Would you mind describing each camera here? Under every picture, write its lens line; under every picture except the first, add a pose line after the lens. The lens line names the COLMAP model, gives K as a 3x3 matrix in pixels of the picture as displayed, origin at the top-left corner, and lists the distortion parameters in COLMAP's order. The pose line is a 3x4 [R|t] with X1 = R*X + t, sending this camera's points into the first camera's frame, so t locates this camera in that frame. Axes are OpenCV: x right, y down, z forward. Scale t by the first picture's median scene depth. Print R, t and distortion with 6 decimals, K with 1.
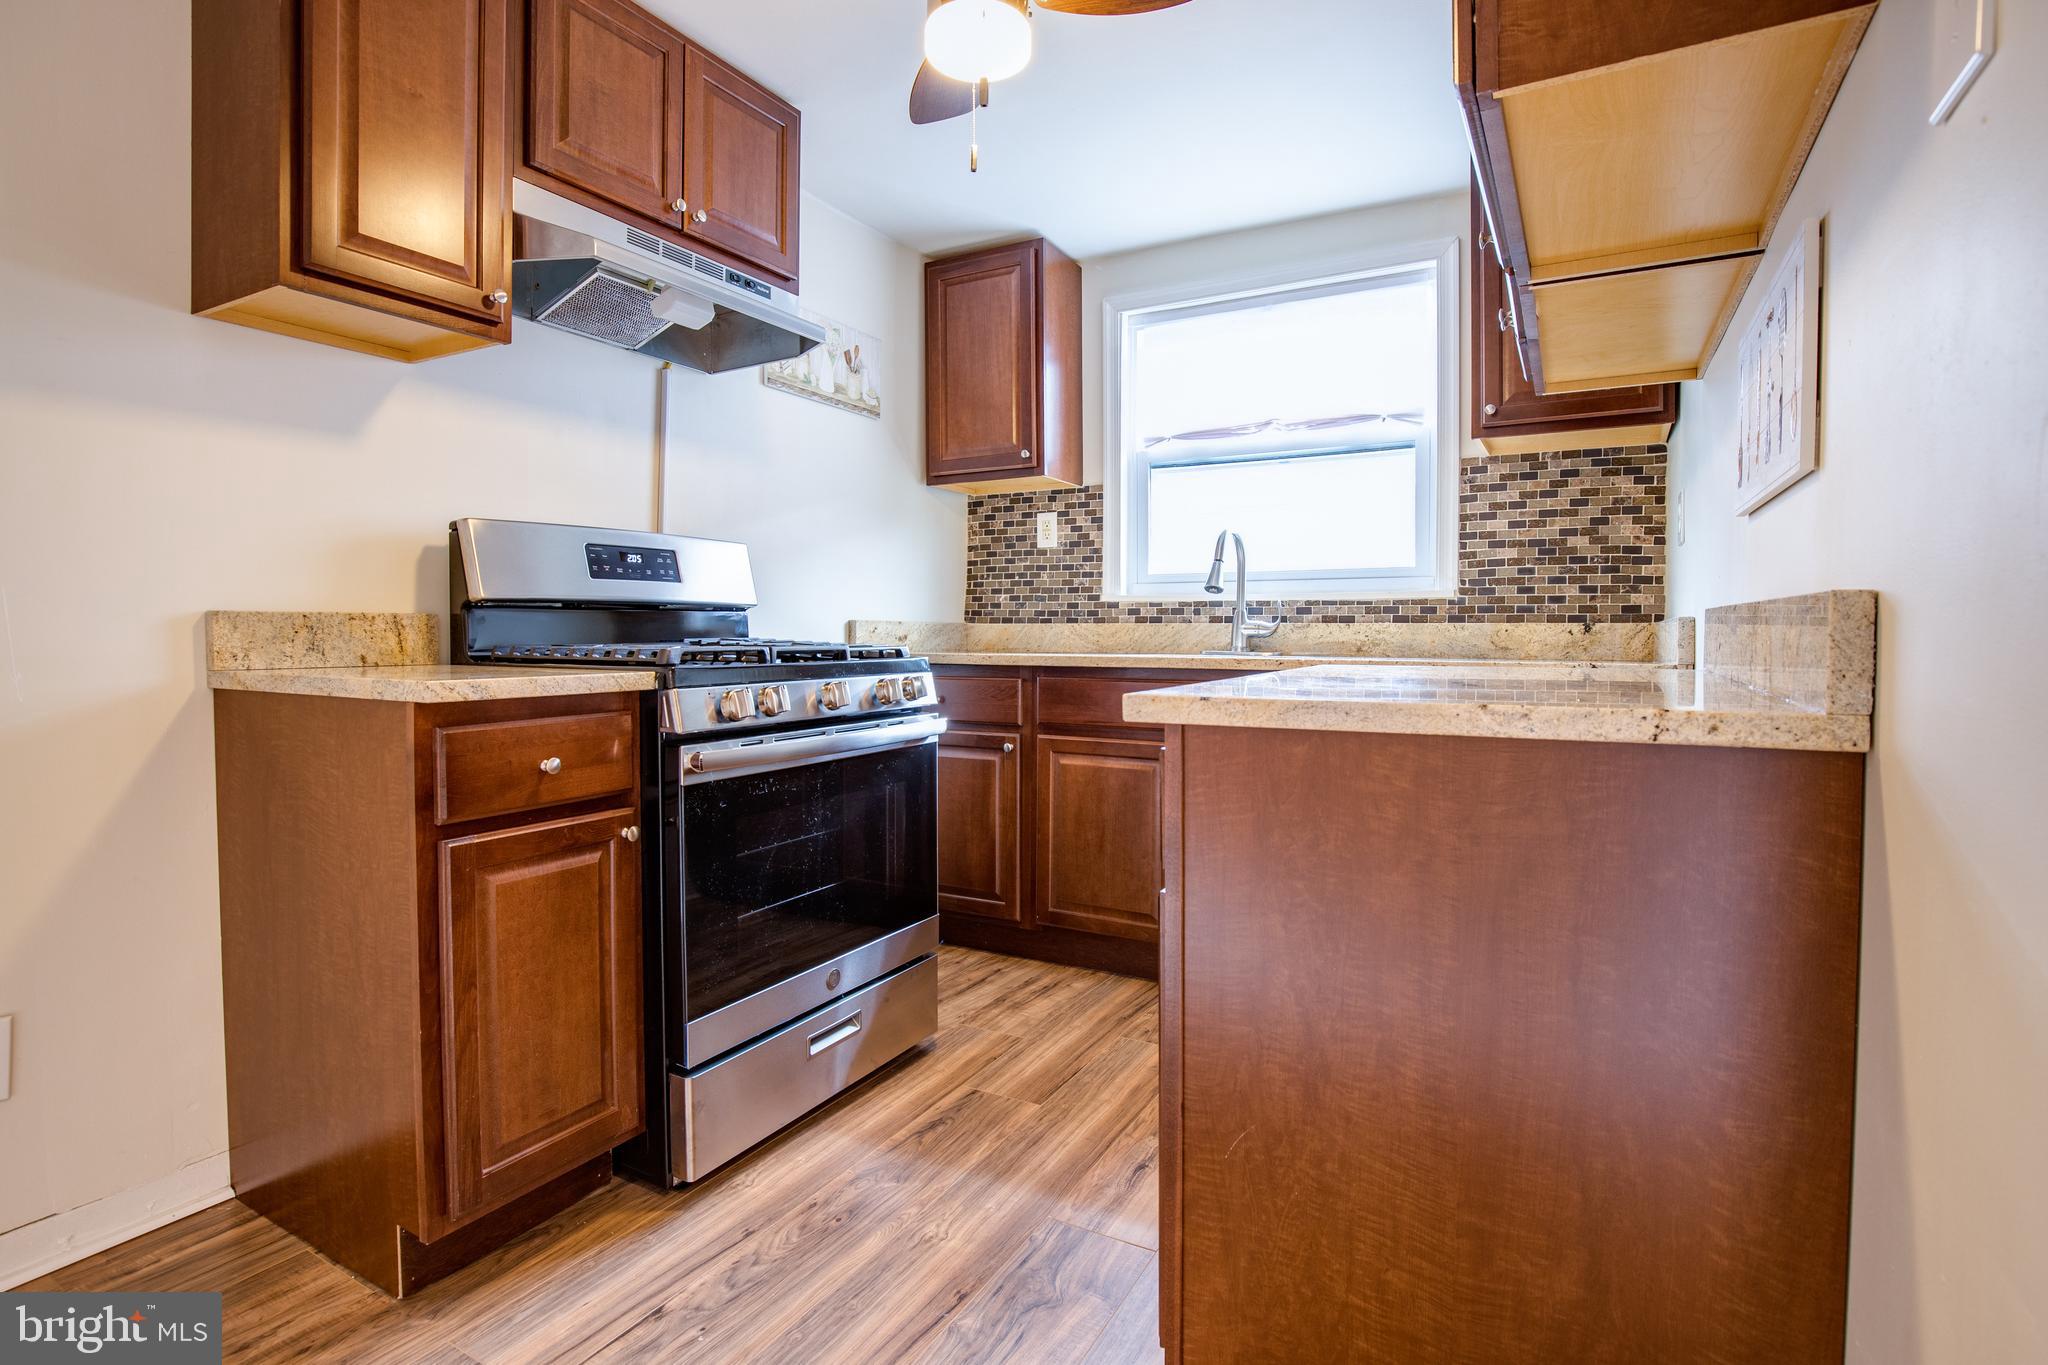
lens RADIAL K [[1007.8, 0, 1035.7], [0, 1007.8, 666.9], [0, 0, 1]] dist [-0.020981, 0.000086]
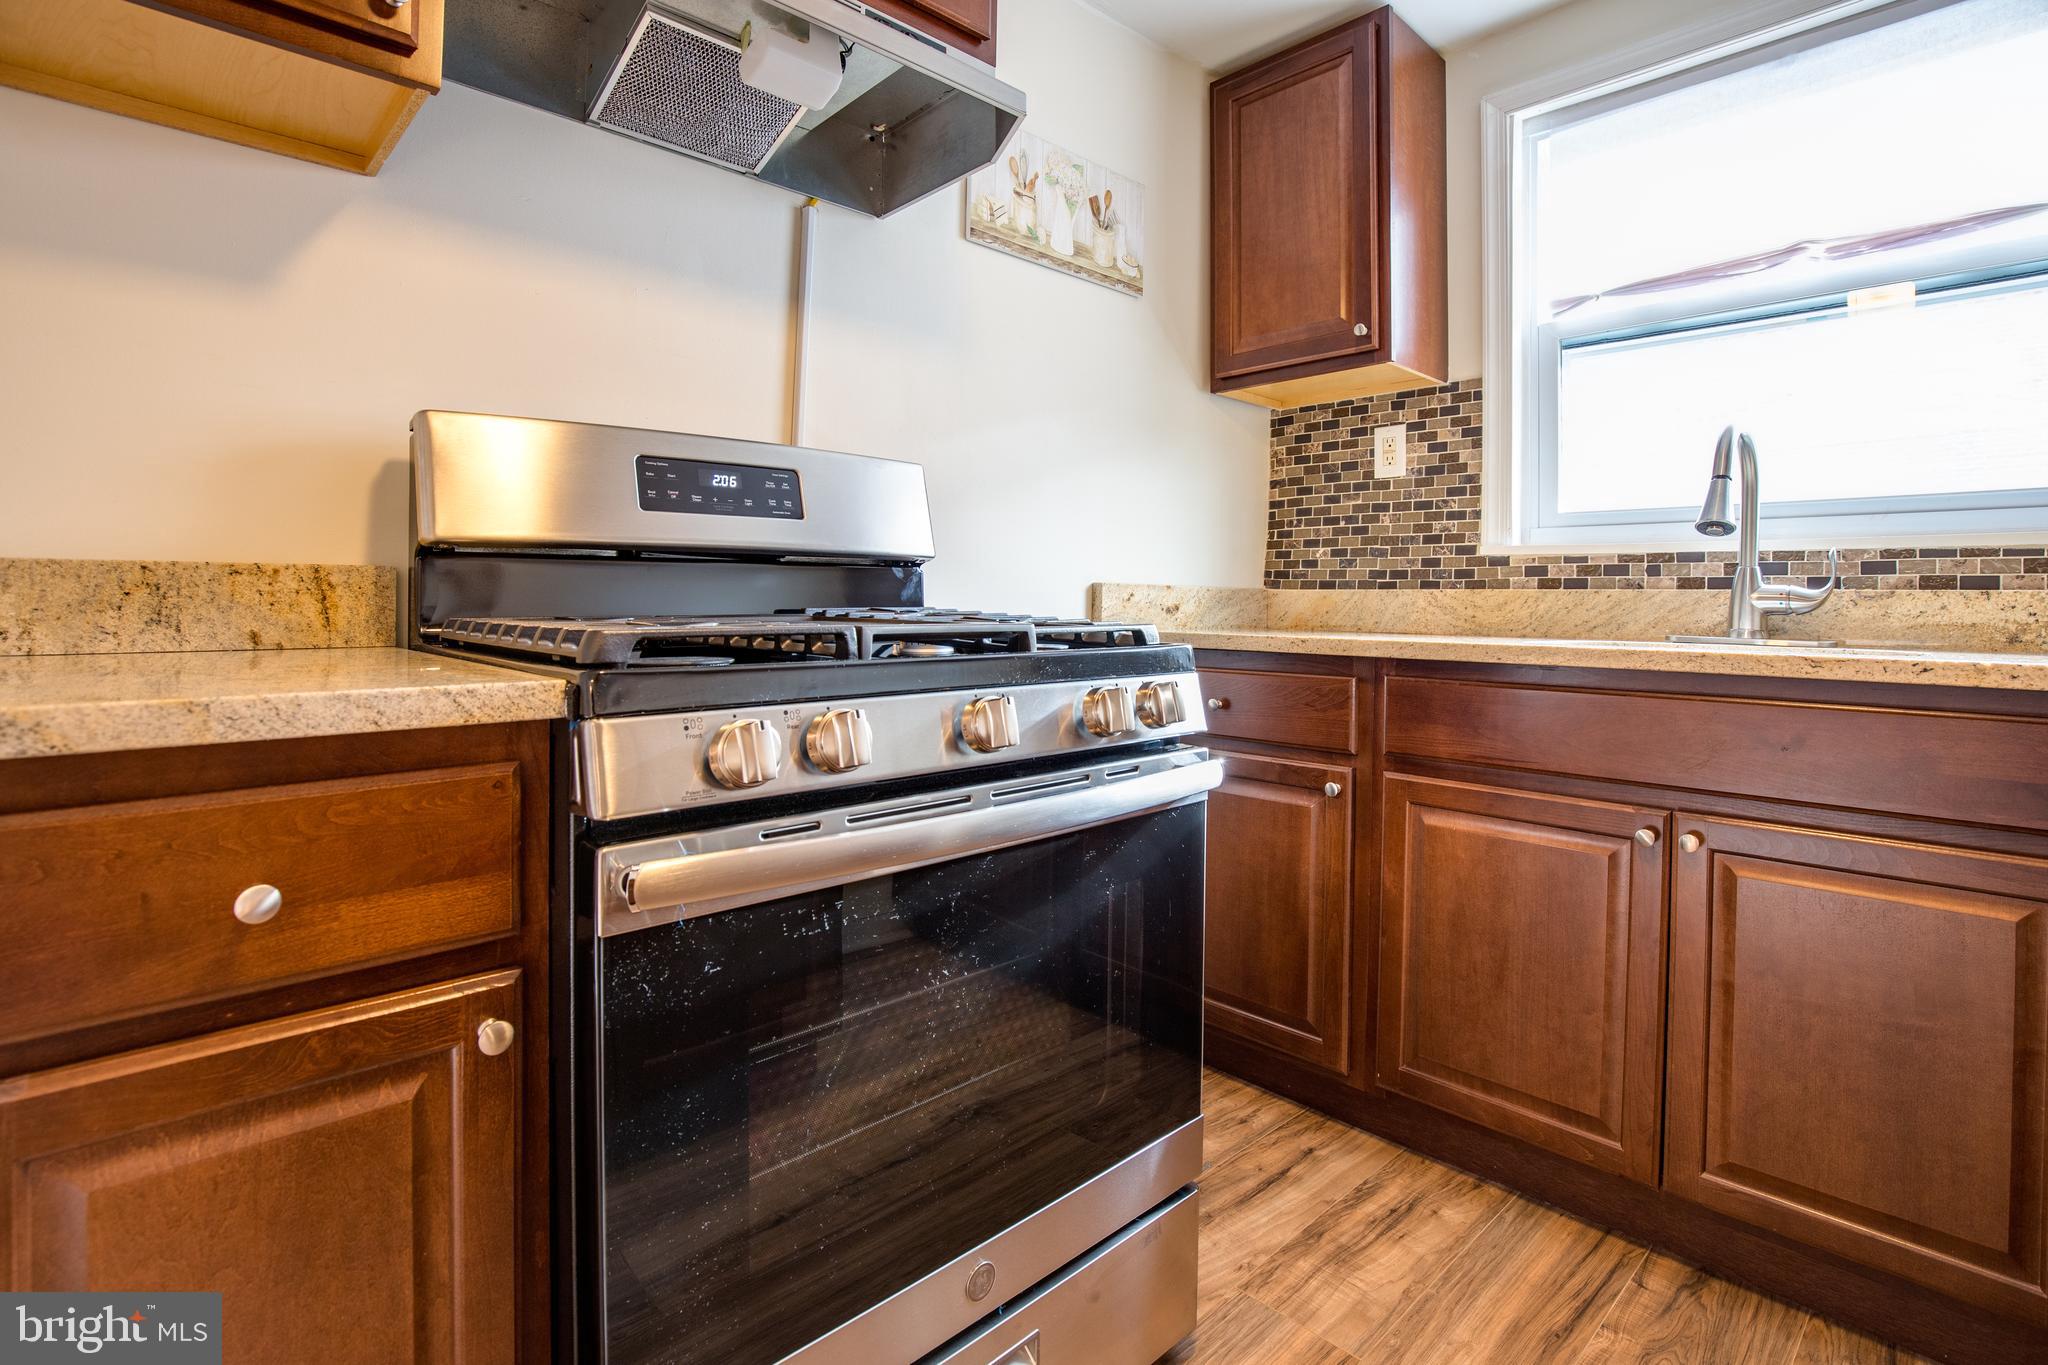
lens RADIAL K [[979.5, 0, 1025.9], [0, 979.5, 613.0], [0, 0, 1]] dist [-0.026729, 0.001028]
pose [[0.951129, 0.010022, -0.308631, -0.021857], [-0.017035, 0.999654, -0.020036, -0.012210], [0.308324, 0.024314, 0.950971, 0.367821]]
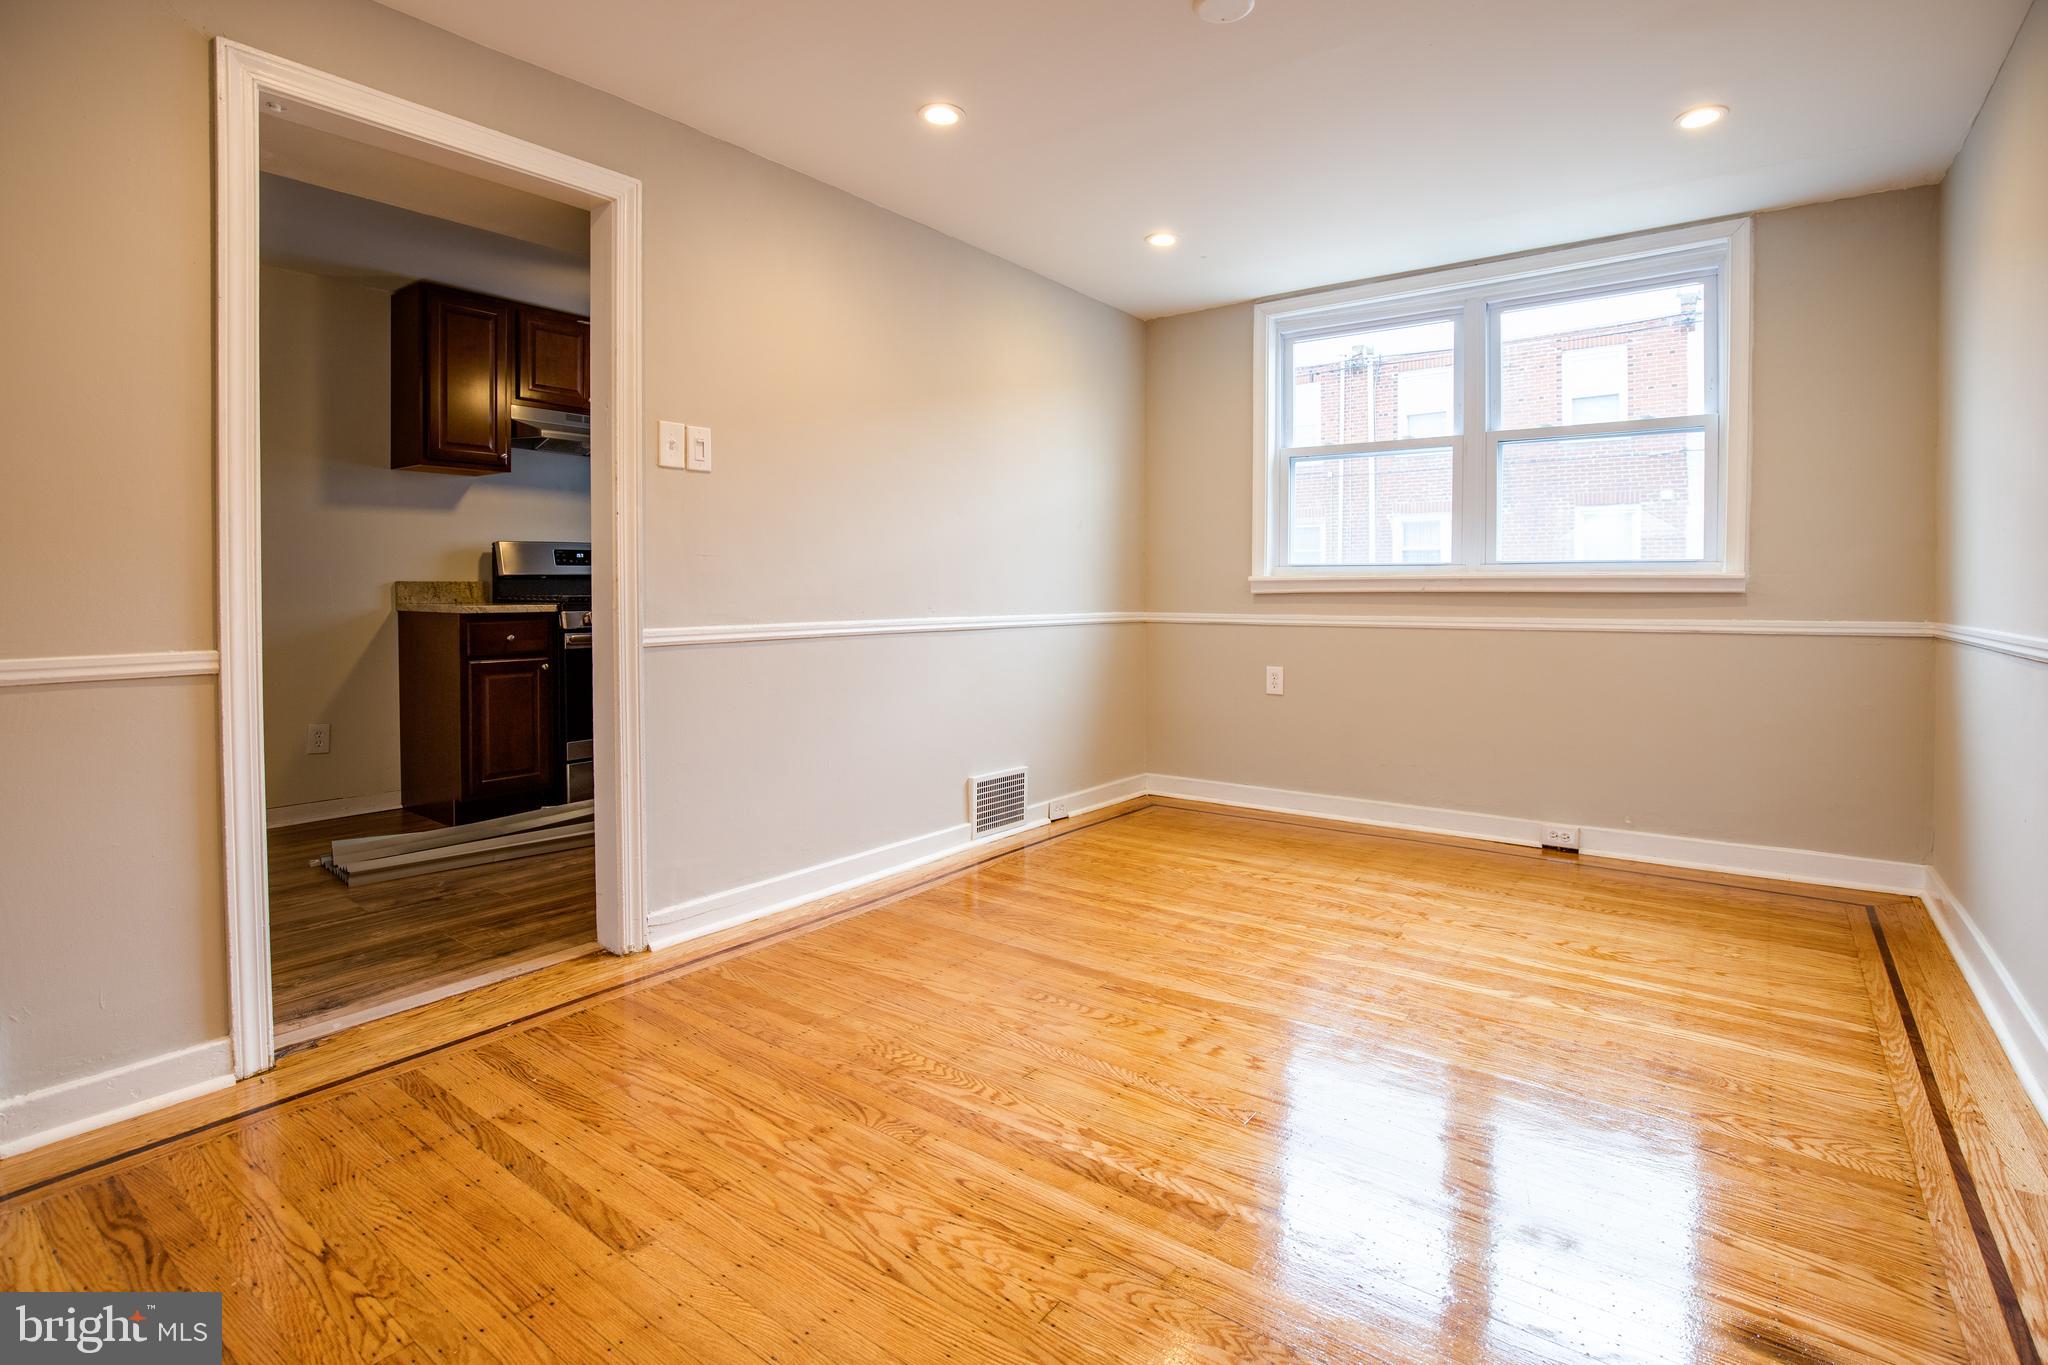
lens RADIAL K [[976.4, 0, 1026.6], [0, 976.4, 616.9], [0, 0, 1]] dist [0.005046, 0.000374]
pose [[0.990022, 0.003889, -0.140859, 0.671006], [-0.004314, 0.999987, -0.002711, 0.021460], [0.140847, 0.003291, 0.990026, -0.753137]]
